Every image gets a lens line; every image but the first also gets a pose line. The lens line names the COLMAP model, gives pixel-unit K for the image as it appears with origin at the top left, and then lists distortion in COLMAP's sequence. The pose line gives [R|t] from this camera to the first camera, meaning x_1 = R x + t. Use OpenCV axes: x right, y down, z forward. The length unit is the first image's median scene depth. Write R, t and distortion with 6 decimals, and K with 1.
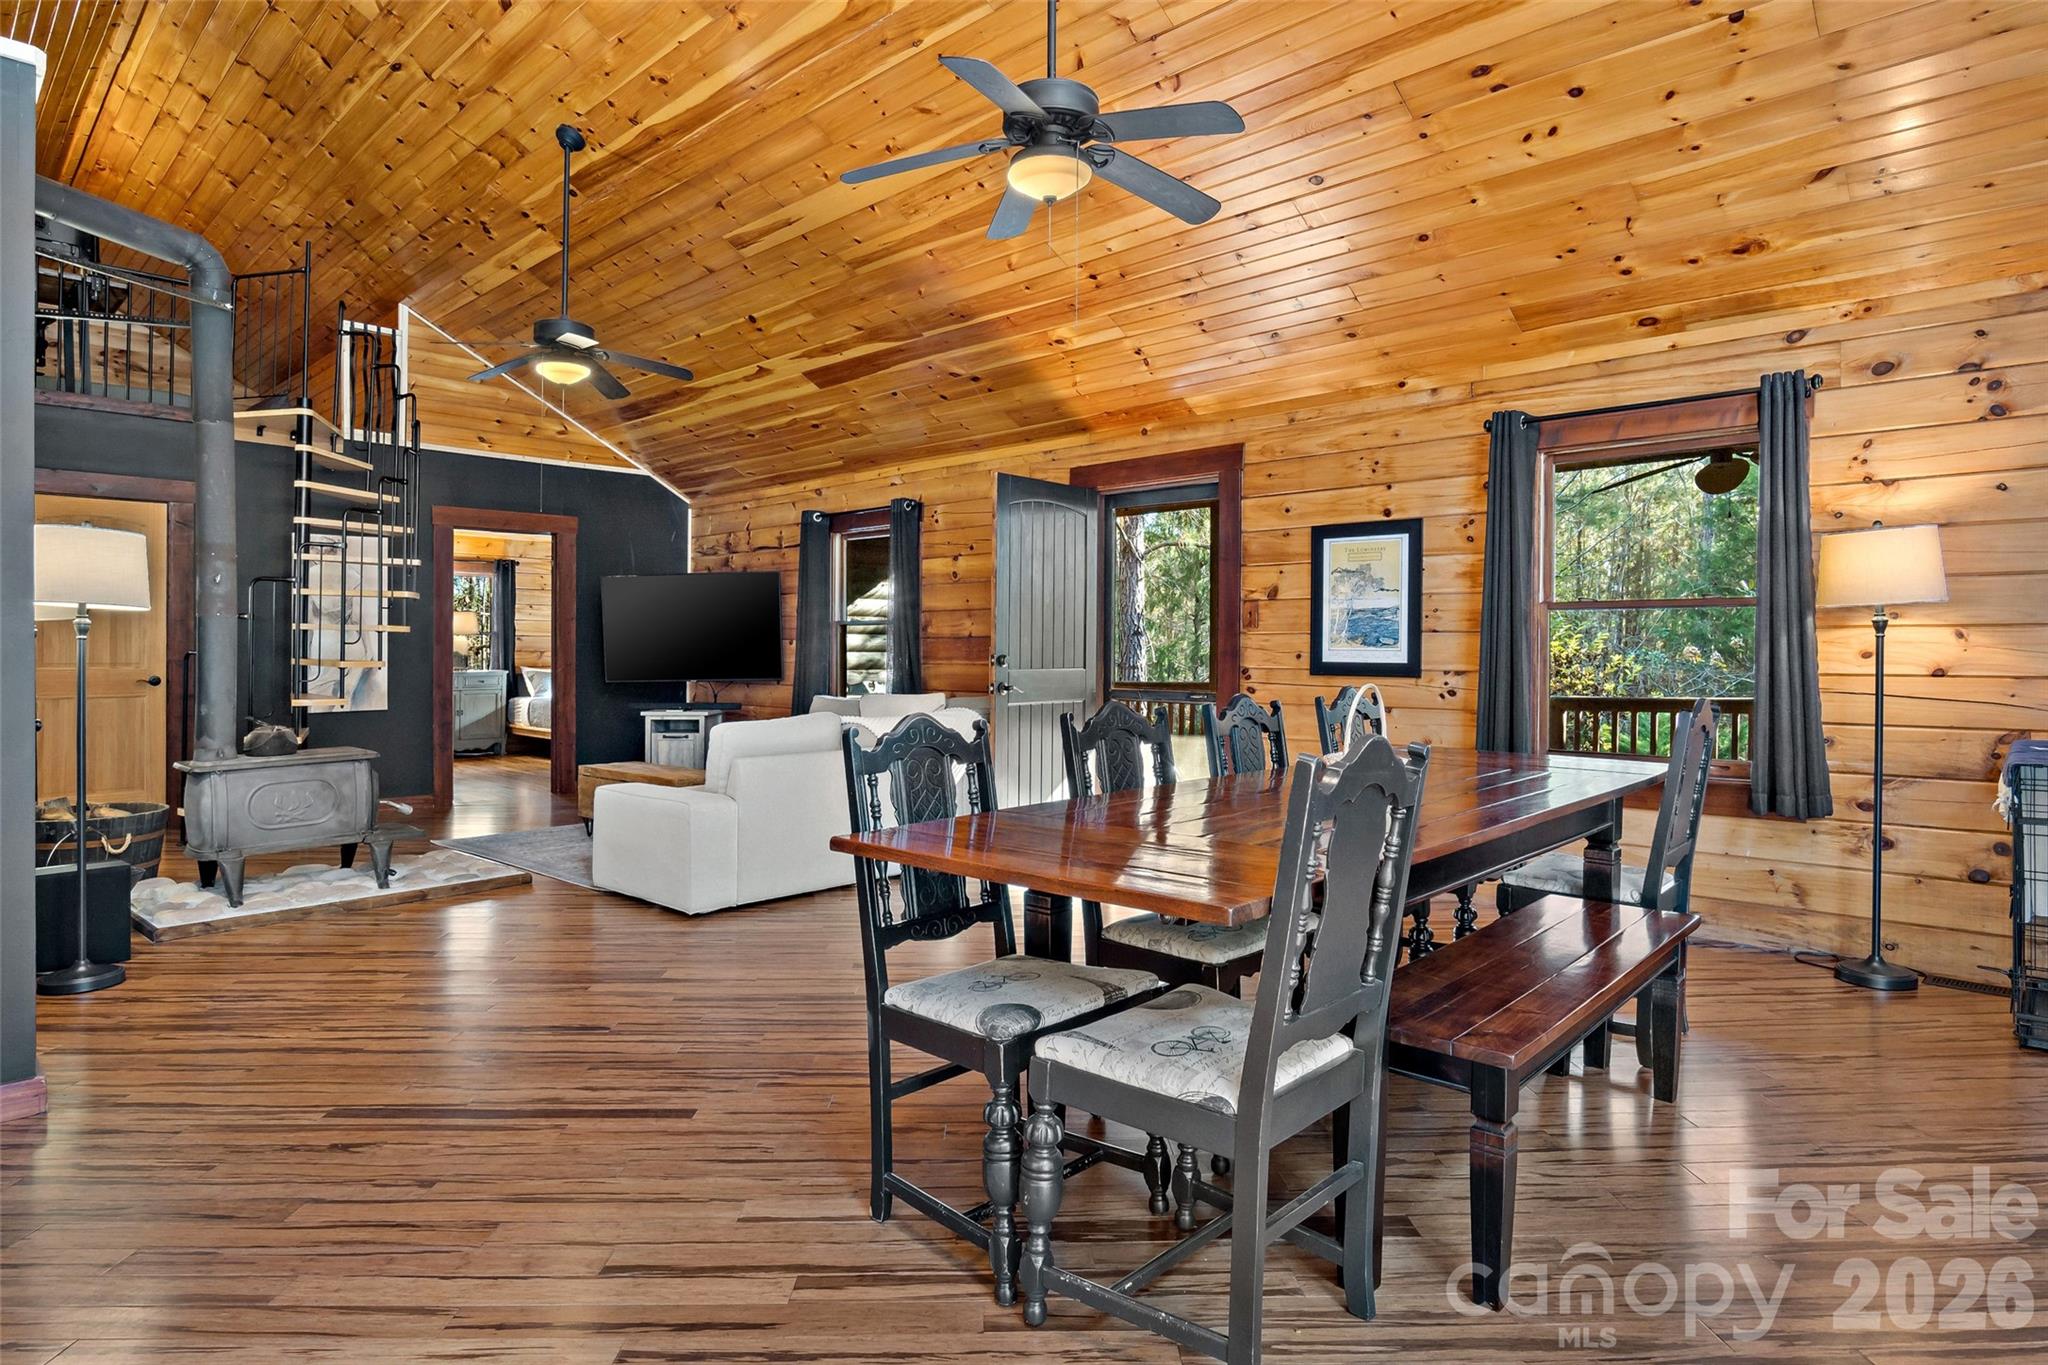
lens RADIAL K [[1113.1, 0, 1040.4], [0, 1113.1, 670.6], [0, 0, 1]] dist [-0.027872, 0.004819]
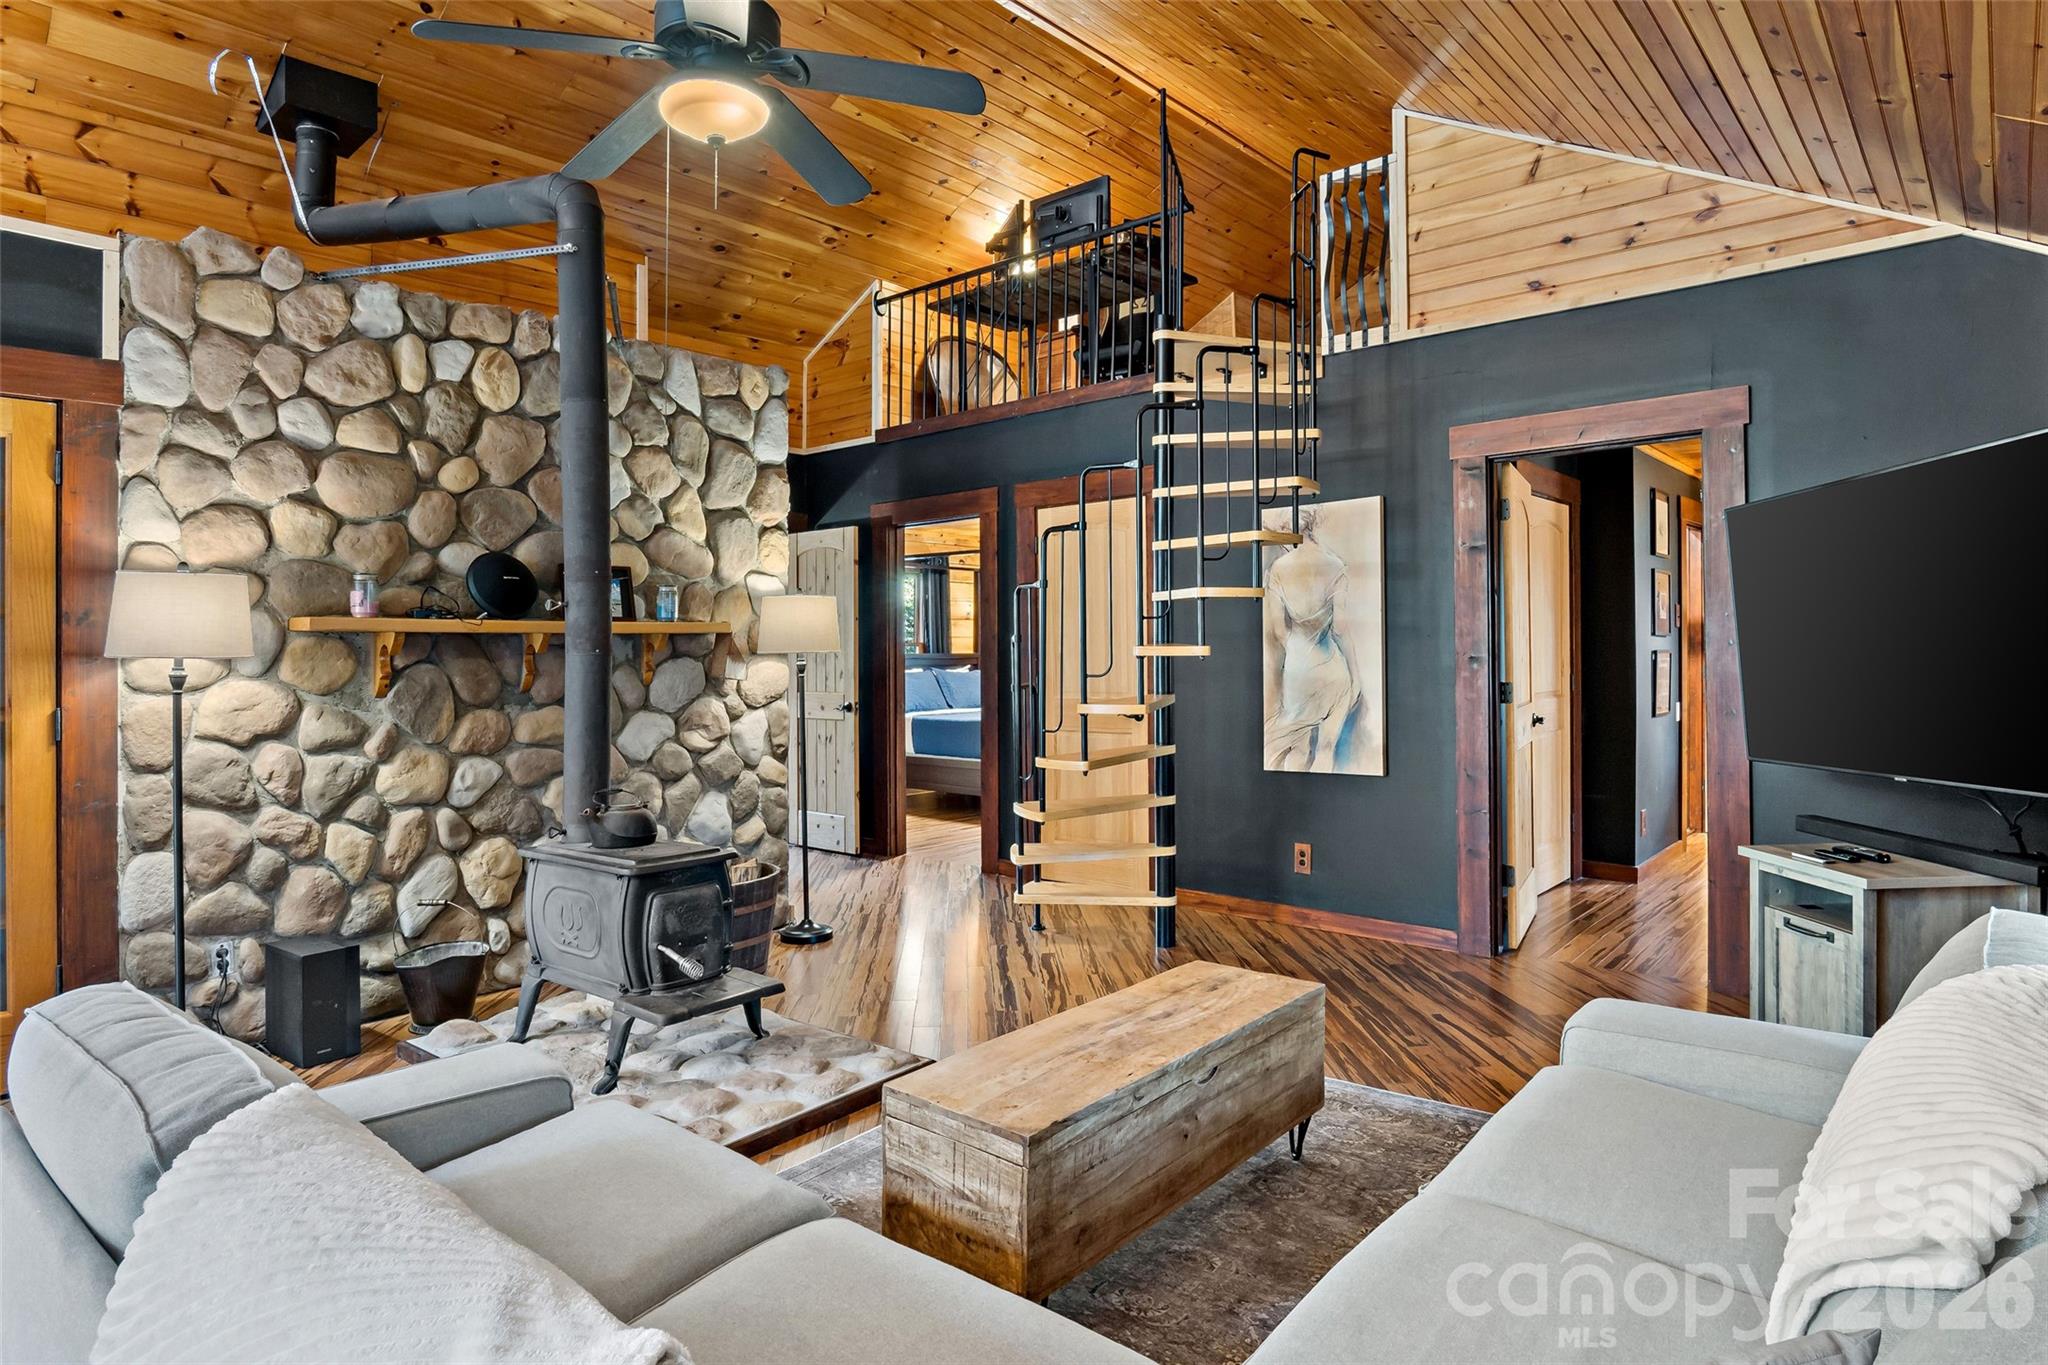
lens RADIAL K [[1113.1, 0, 1059.9], [0, 1113.1, 651.7], [0, 0, 1]] dist [-0.027872, 0.004819]
pose [[0.043200, -0.003091, -0.999062, 0.020777], [-0.005460, 0.999980, -0.003330, -0.031204], [0.999052, 0.005598, 0.043182, 0.815283]]
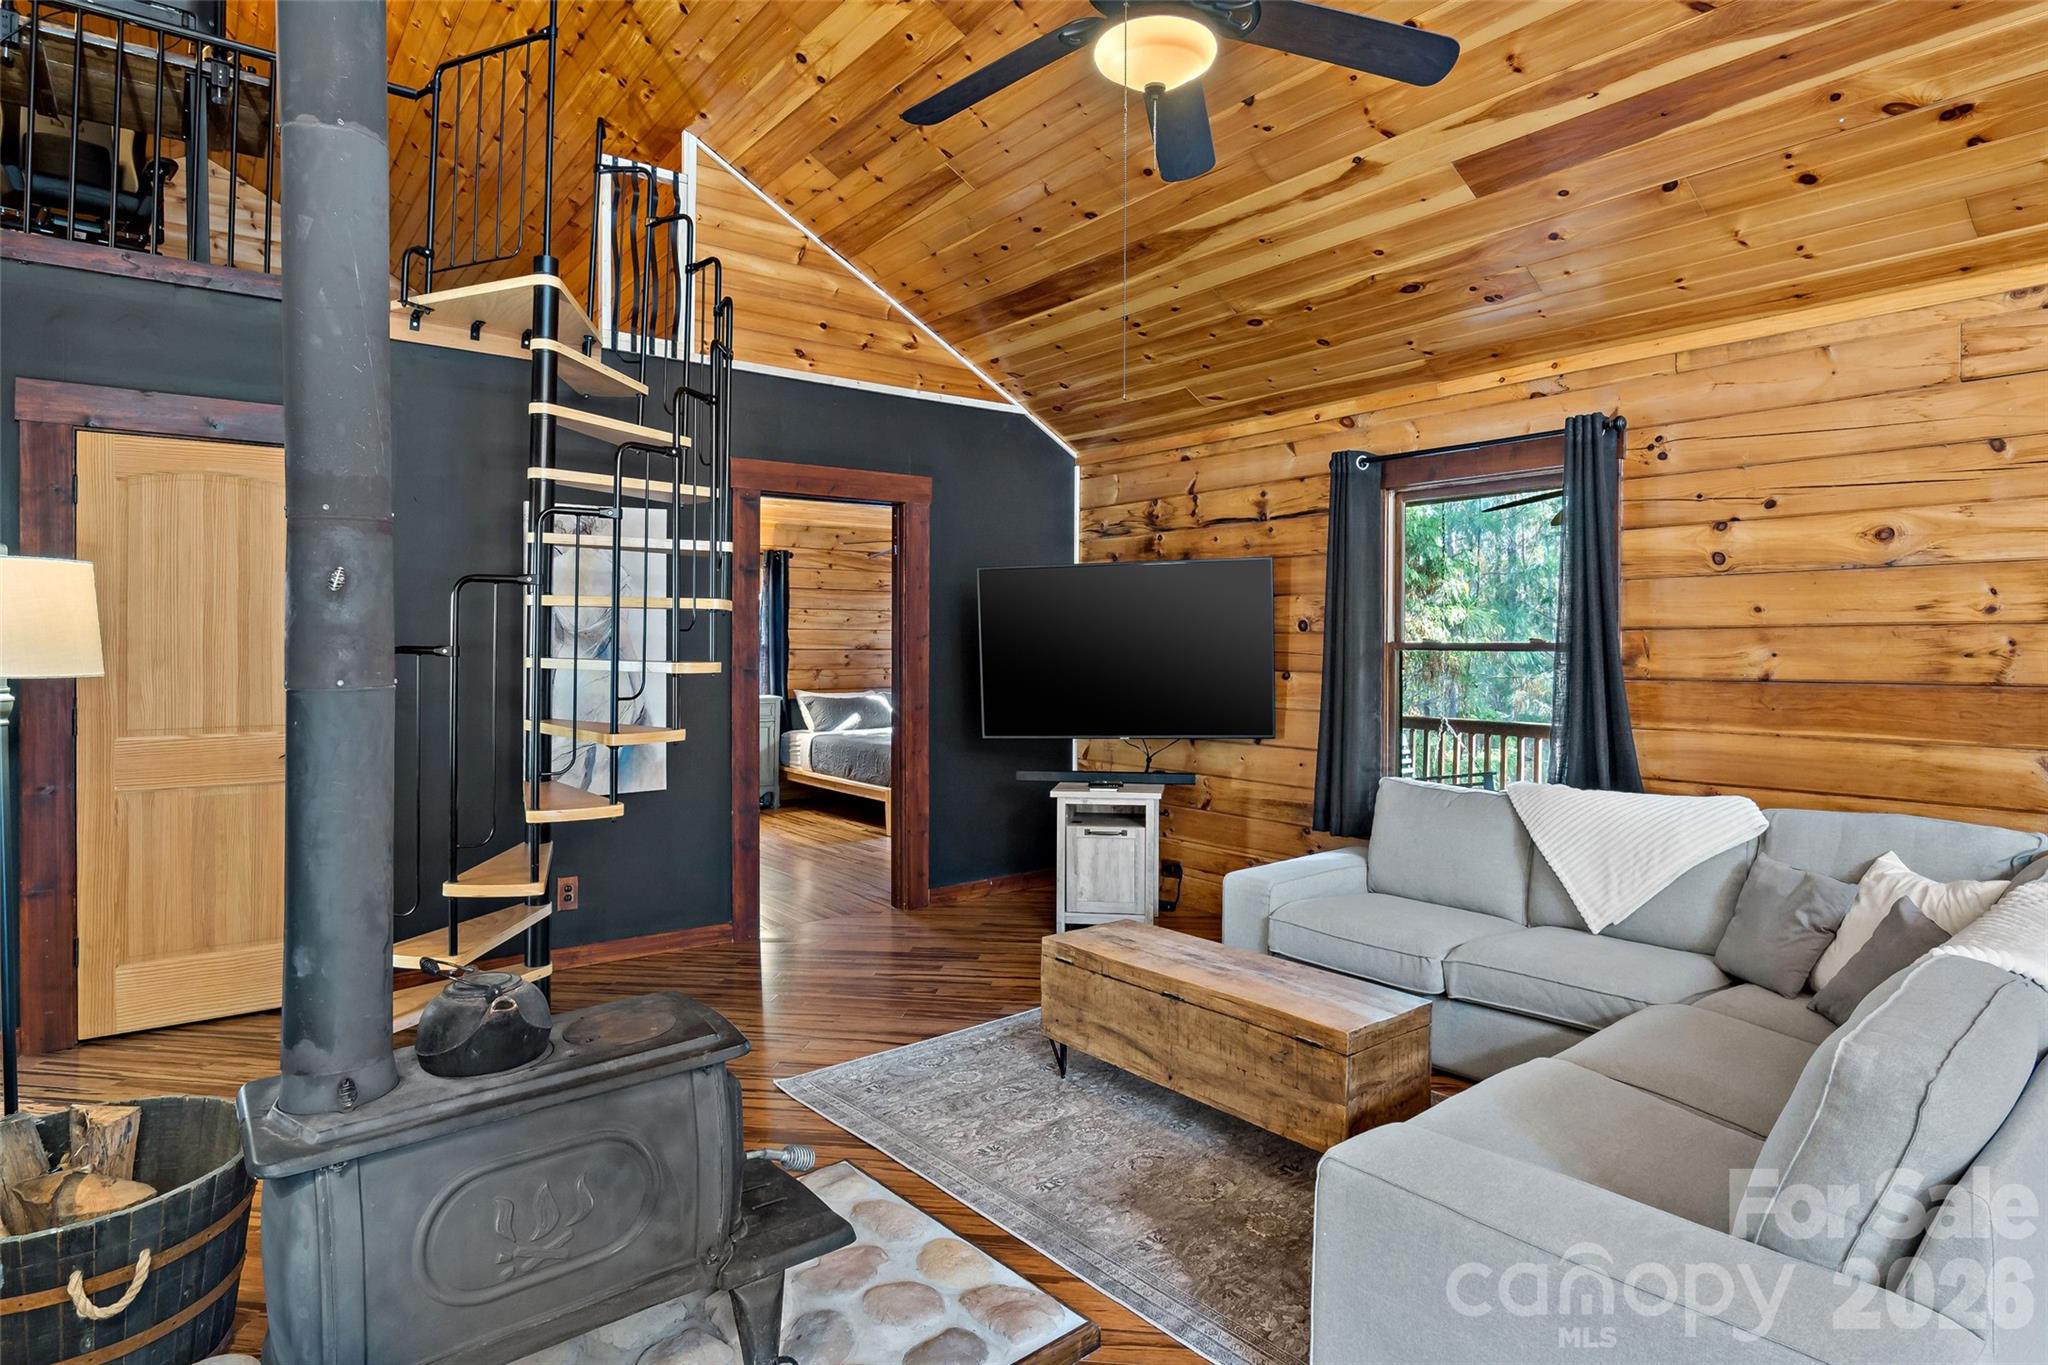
lens RADIAL K [[1113.1, 0, 1015.2], [0, 1113.1, 665.4], [0, 0, 1]] dist [-0.027872, 0.004819]
pose [[0.984975, 0.002844, -0.172672, -0.299936], [-0.002562, 0.999995, 0.001858, -0.035953], [0.172677, -0.001388, 0.984978, 0.433555]]
